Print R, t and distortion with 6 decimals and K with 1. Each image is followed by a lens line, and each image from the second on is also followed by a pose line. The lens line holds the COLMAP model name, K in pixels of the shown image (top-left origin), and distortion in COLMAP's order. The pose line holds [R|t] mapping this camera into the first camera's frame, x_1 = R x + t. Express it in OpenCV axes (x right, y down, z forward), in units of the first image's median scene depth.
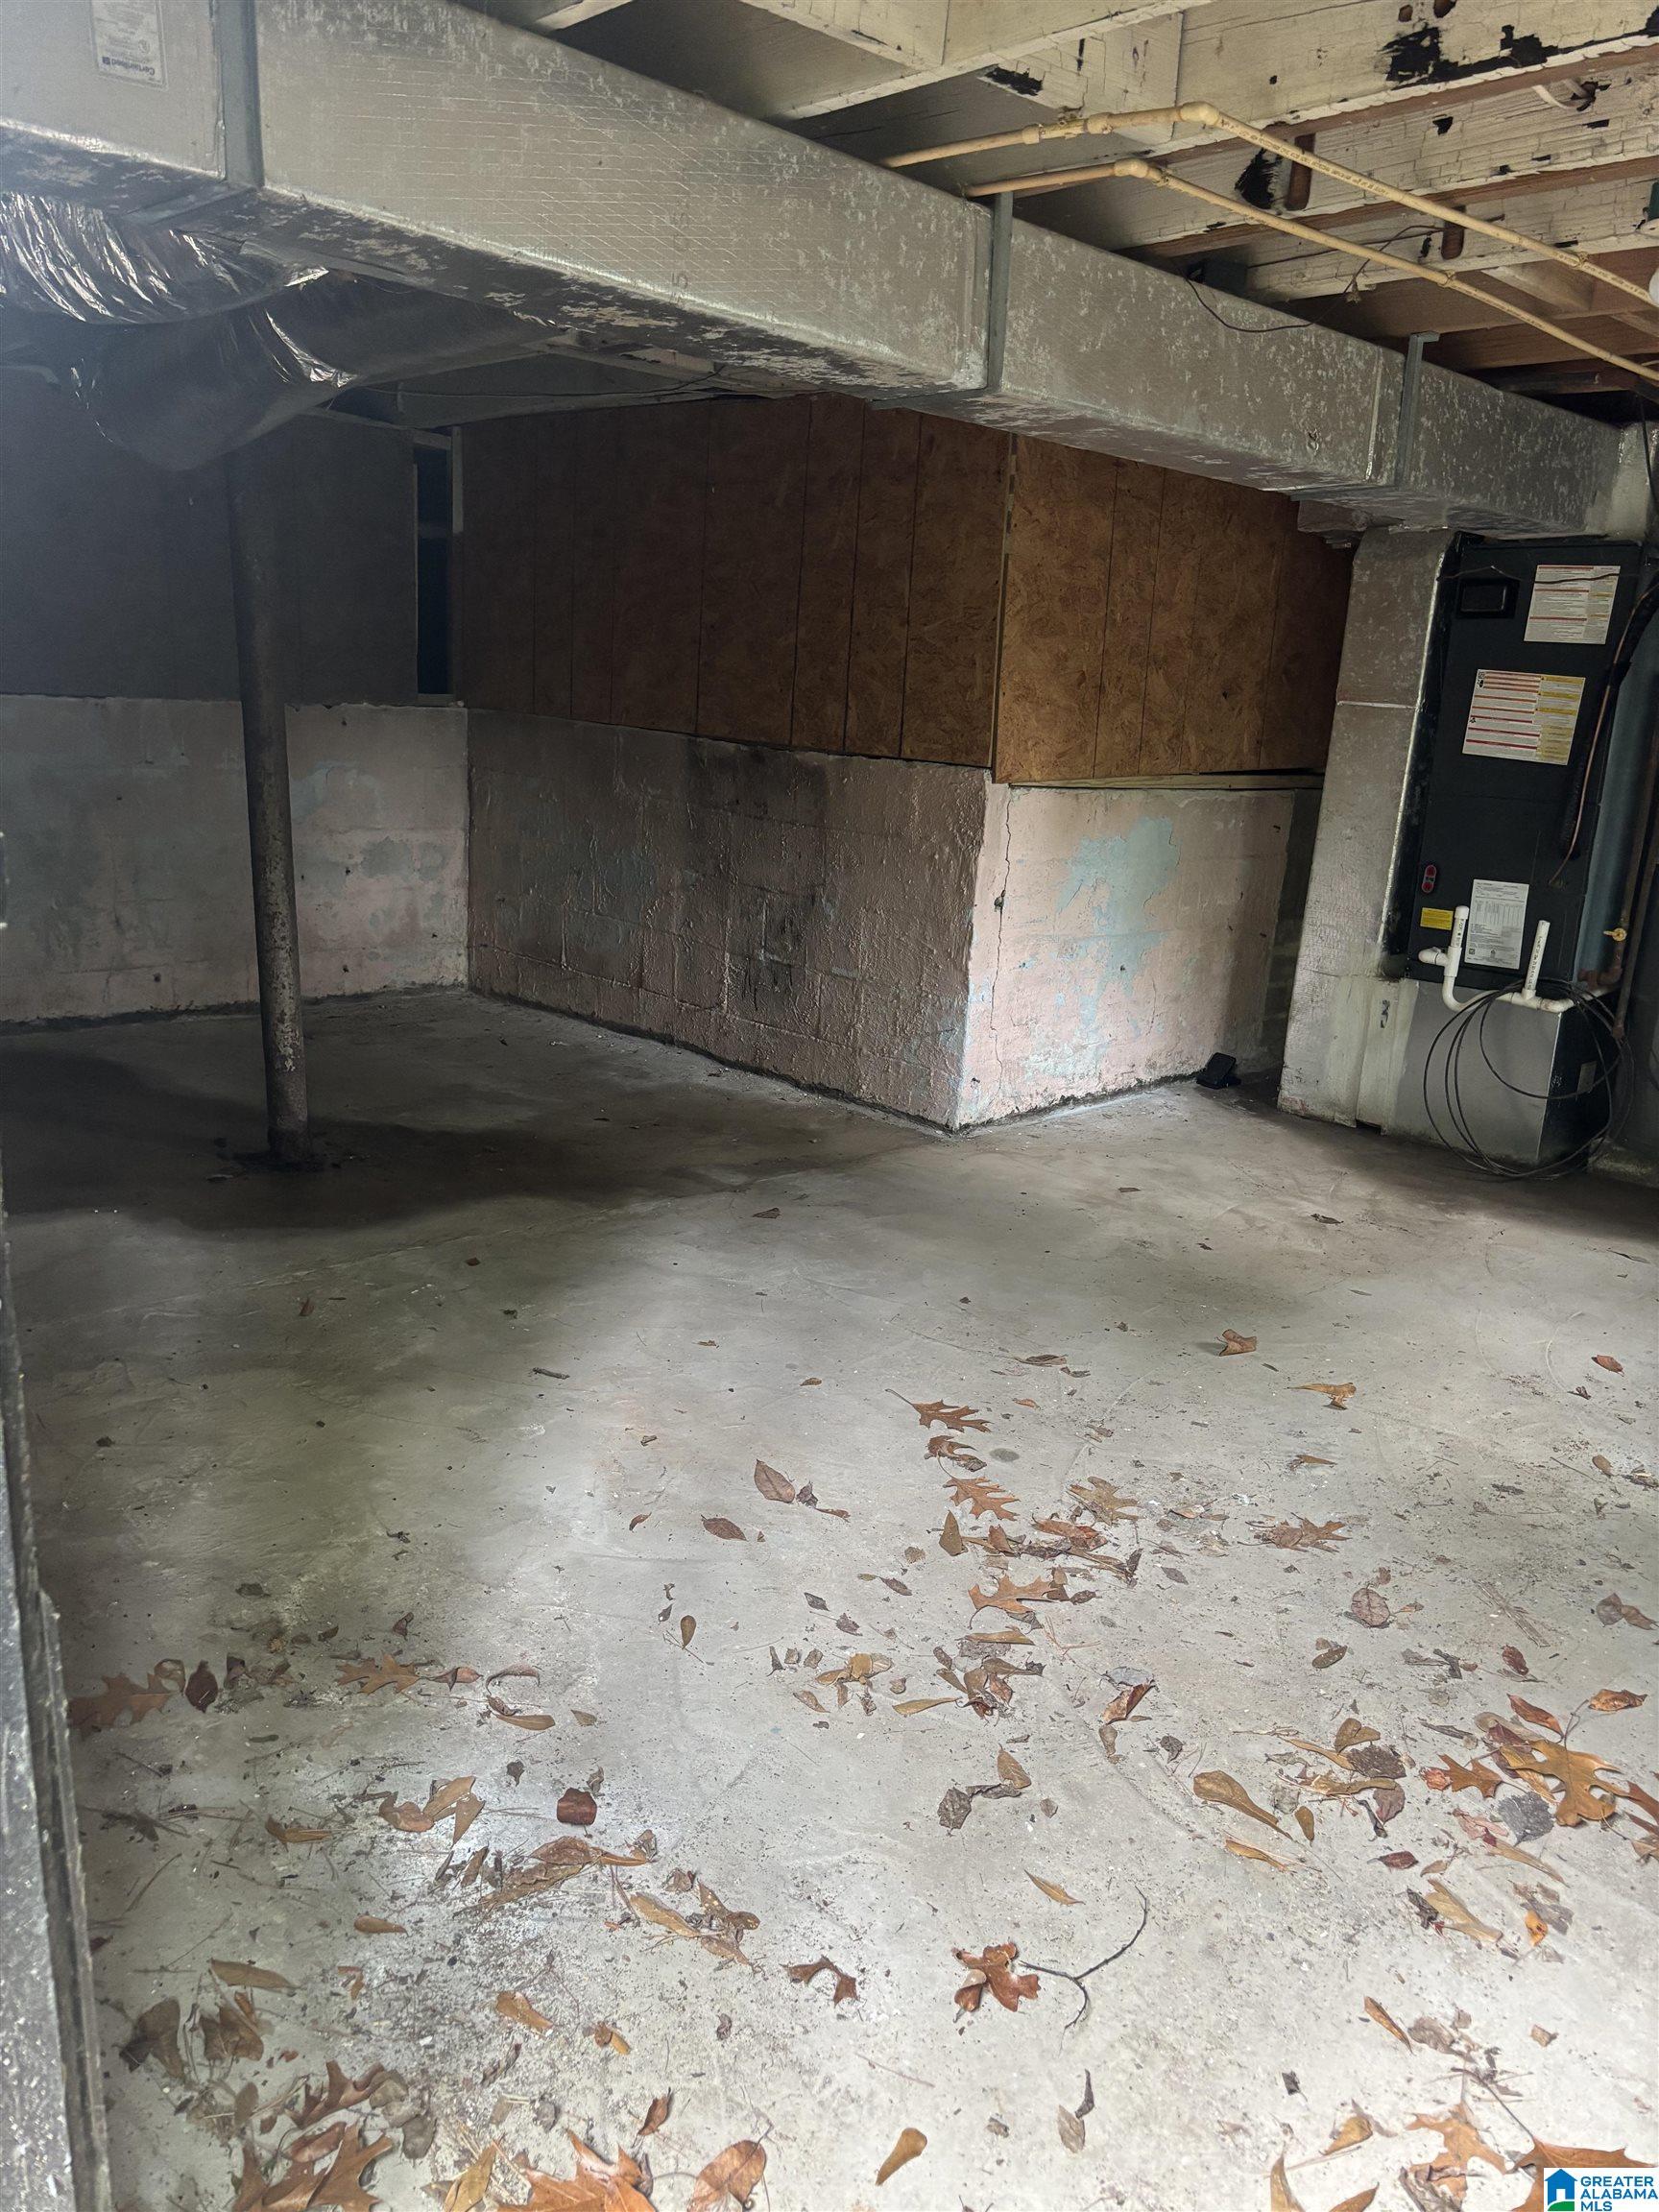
lens RADIAL K [[1674.3, 0, 833.5], [0, 1674.3, 1108.5], [0, 0, 1]] dist [0.046885, -0.044531]
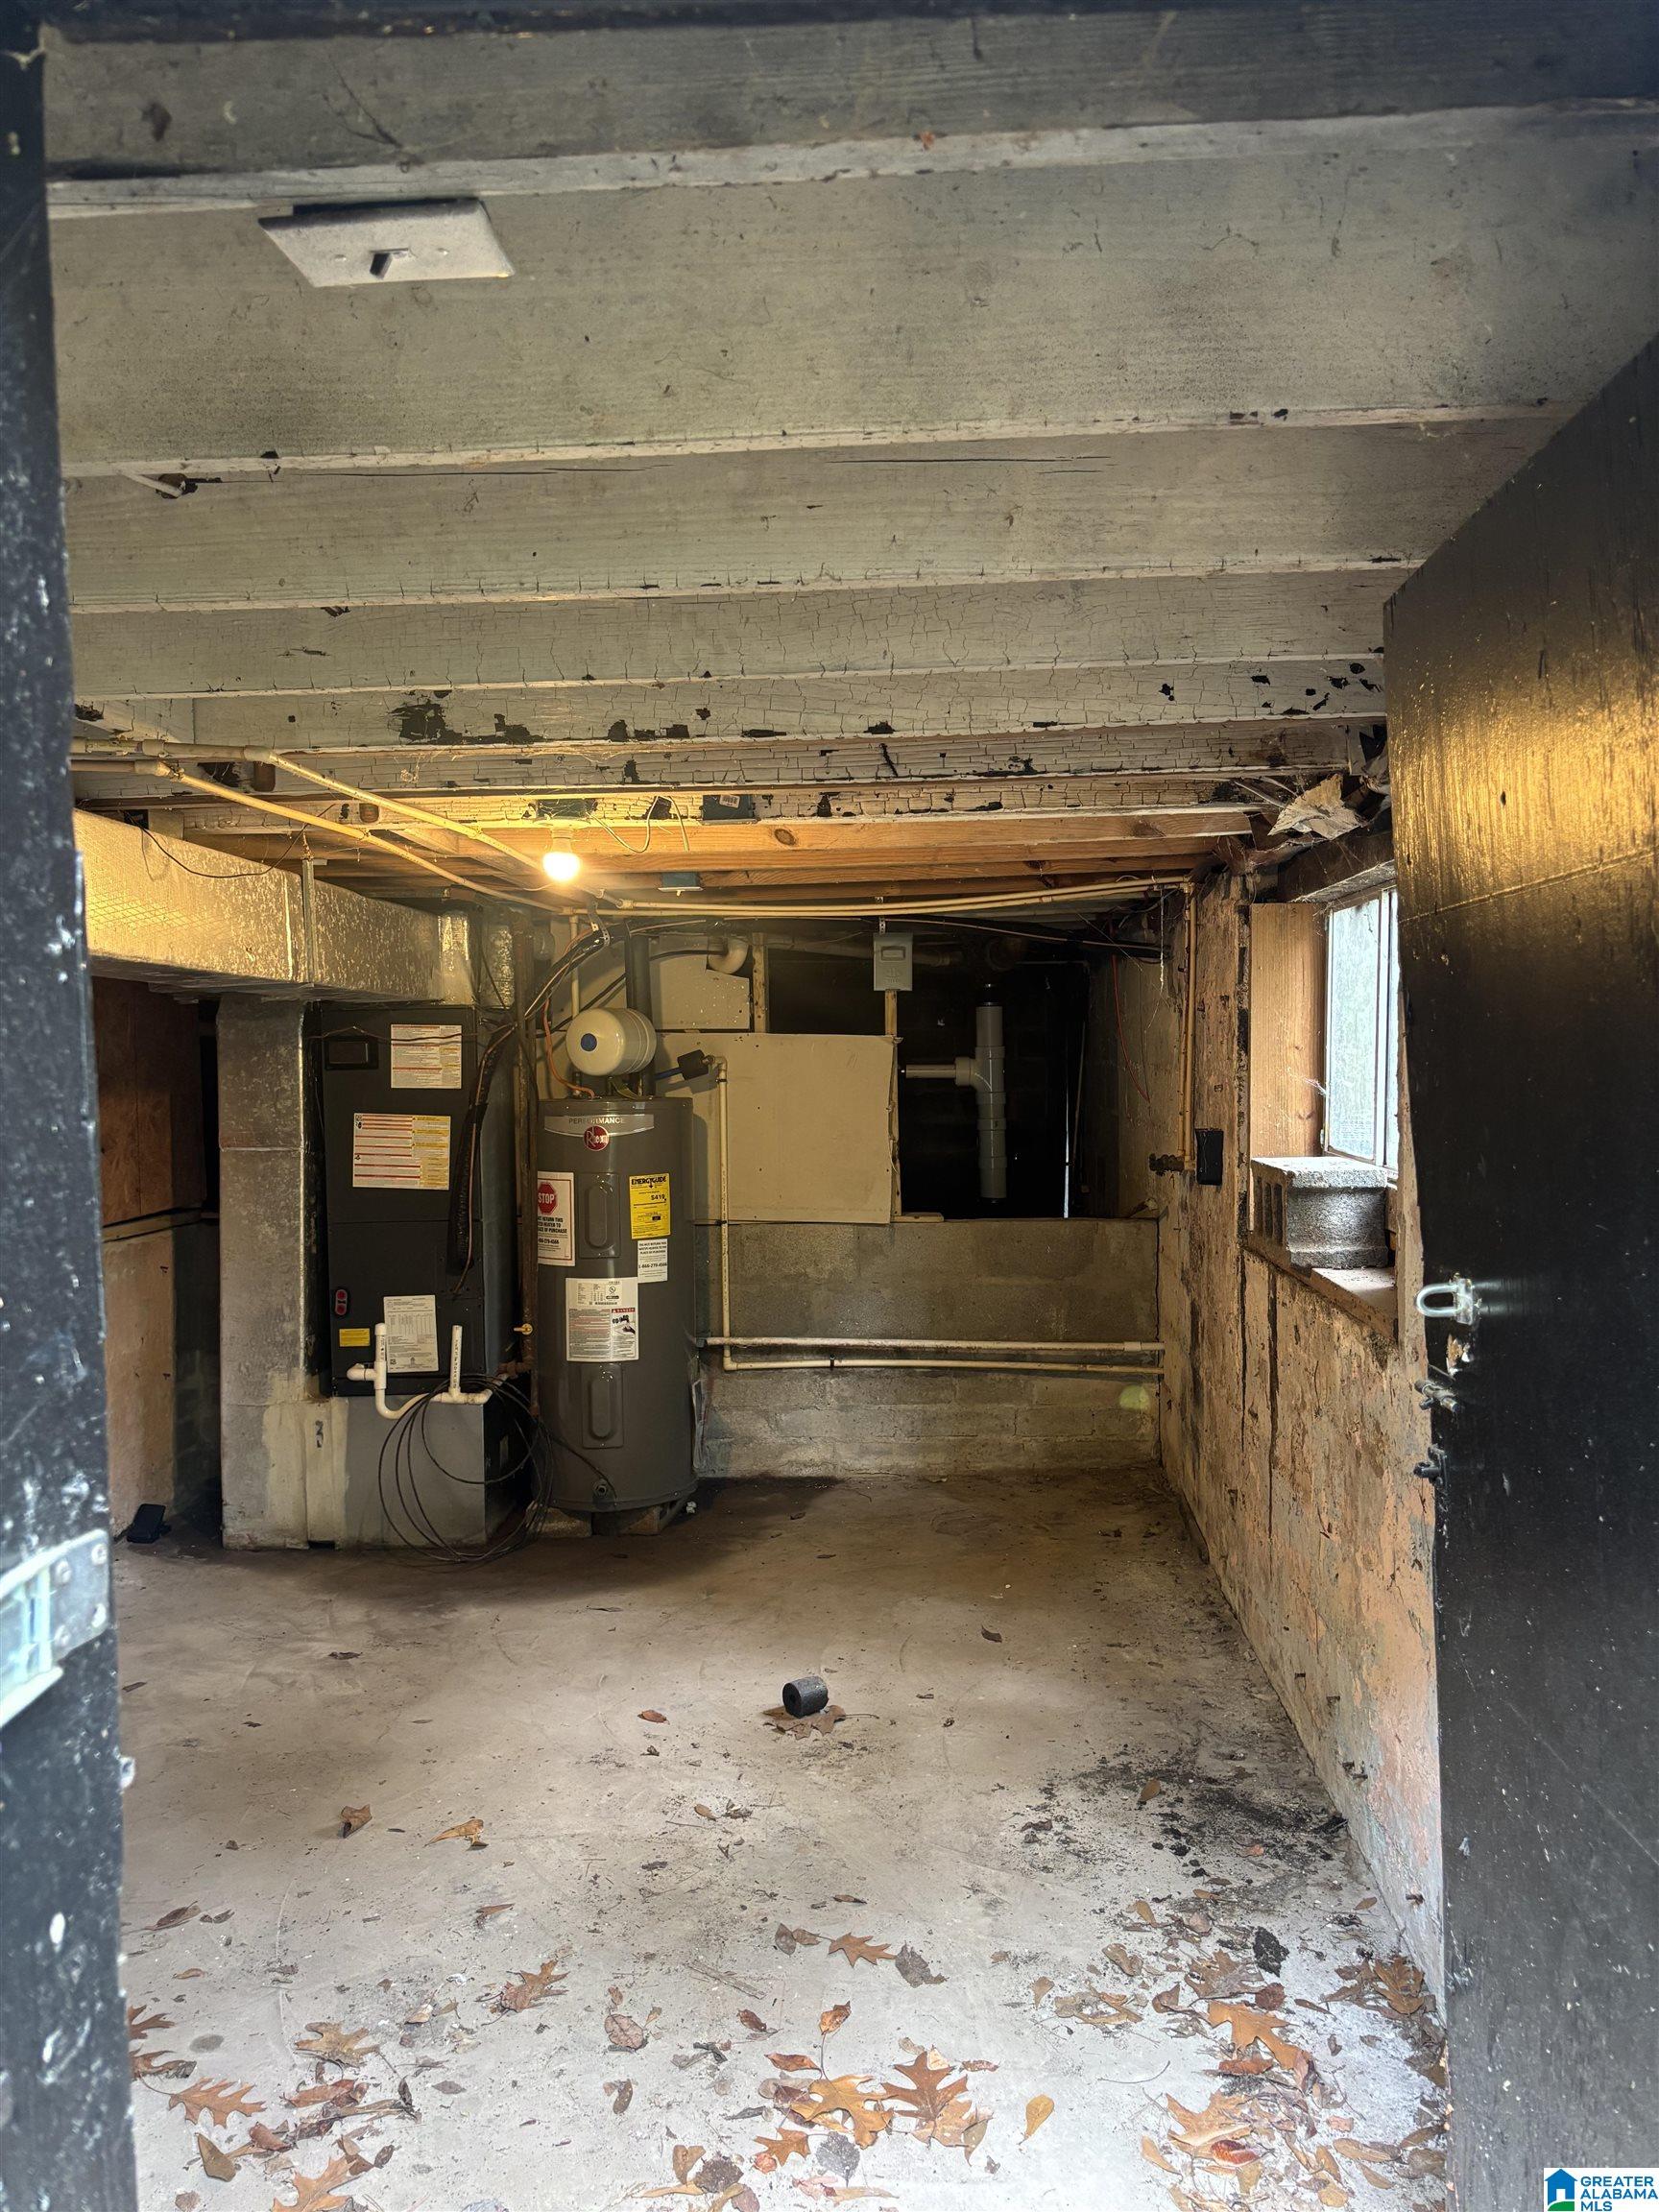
lens RADIAL K [[1674.3, 0, 813.9], [0, 1674.3, 1122.5], [0, 0, 1]] dist [0.046885, -0.044531]
pose [[0.738277, -0.092521, 0.668122, -0.201917], [0.222052, 0.968670, -0.111227, -0.094151], [-0.636899, 0.230474, 0.735691, -0.013686]]
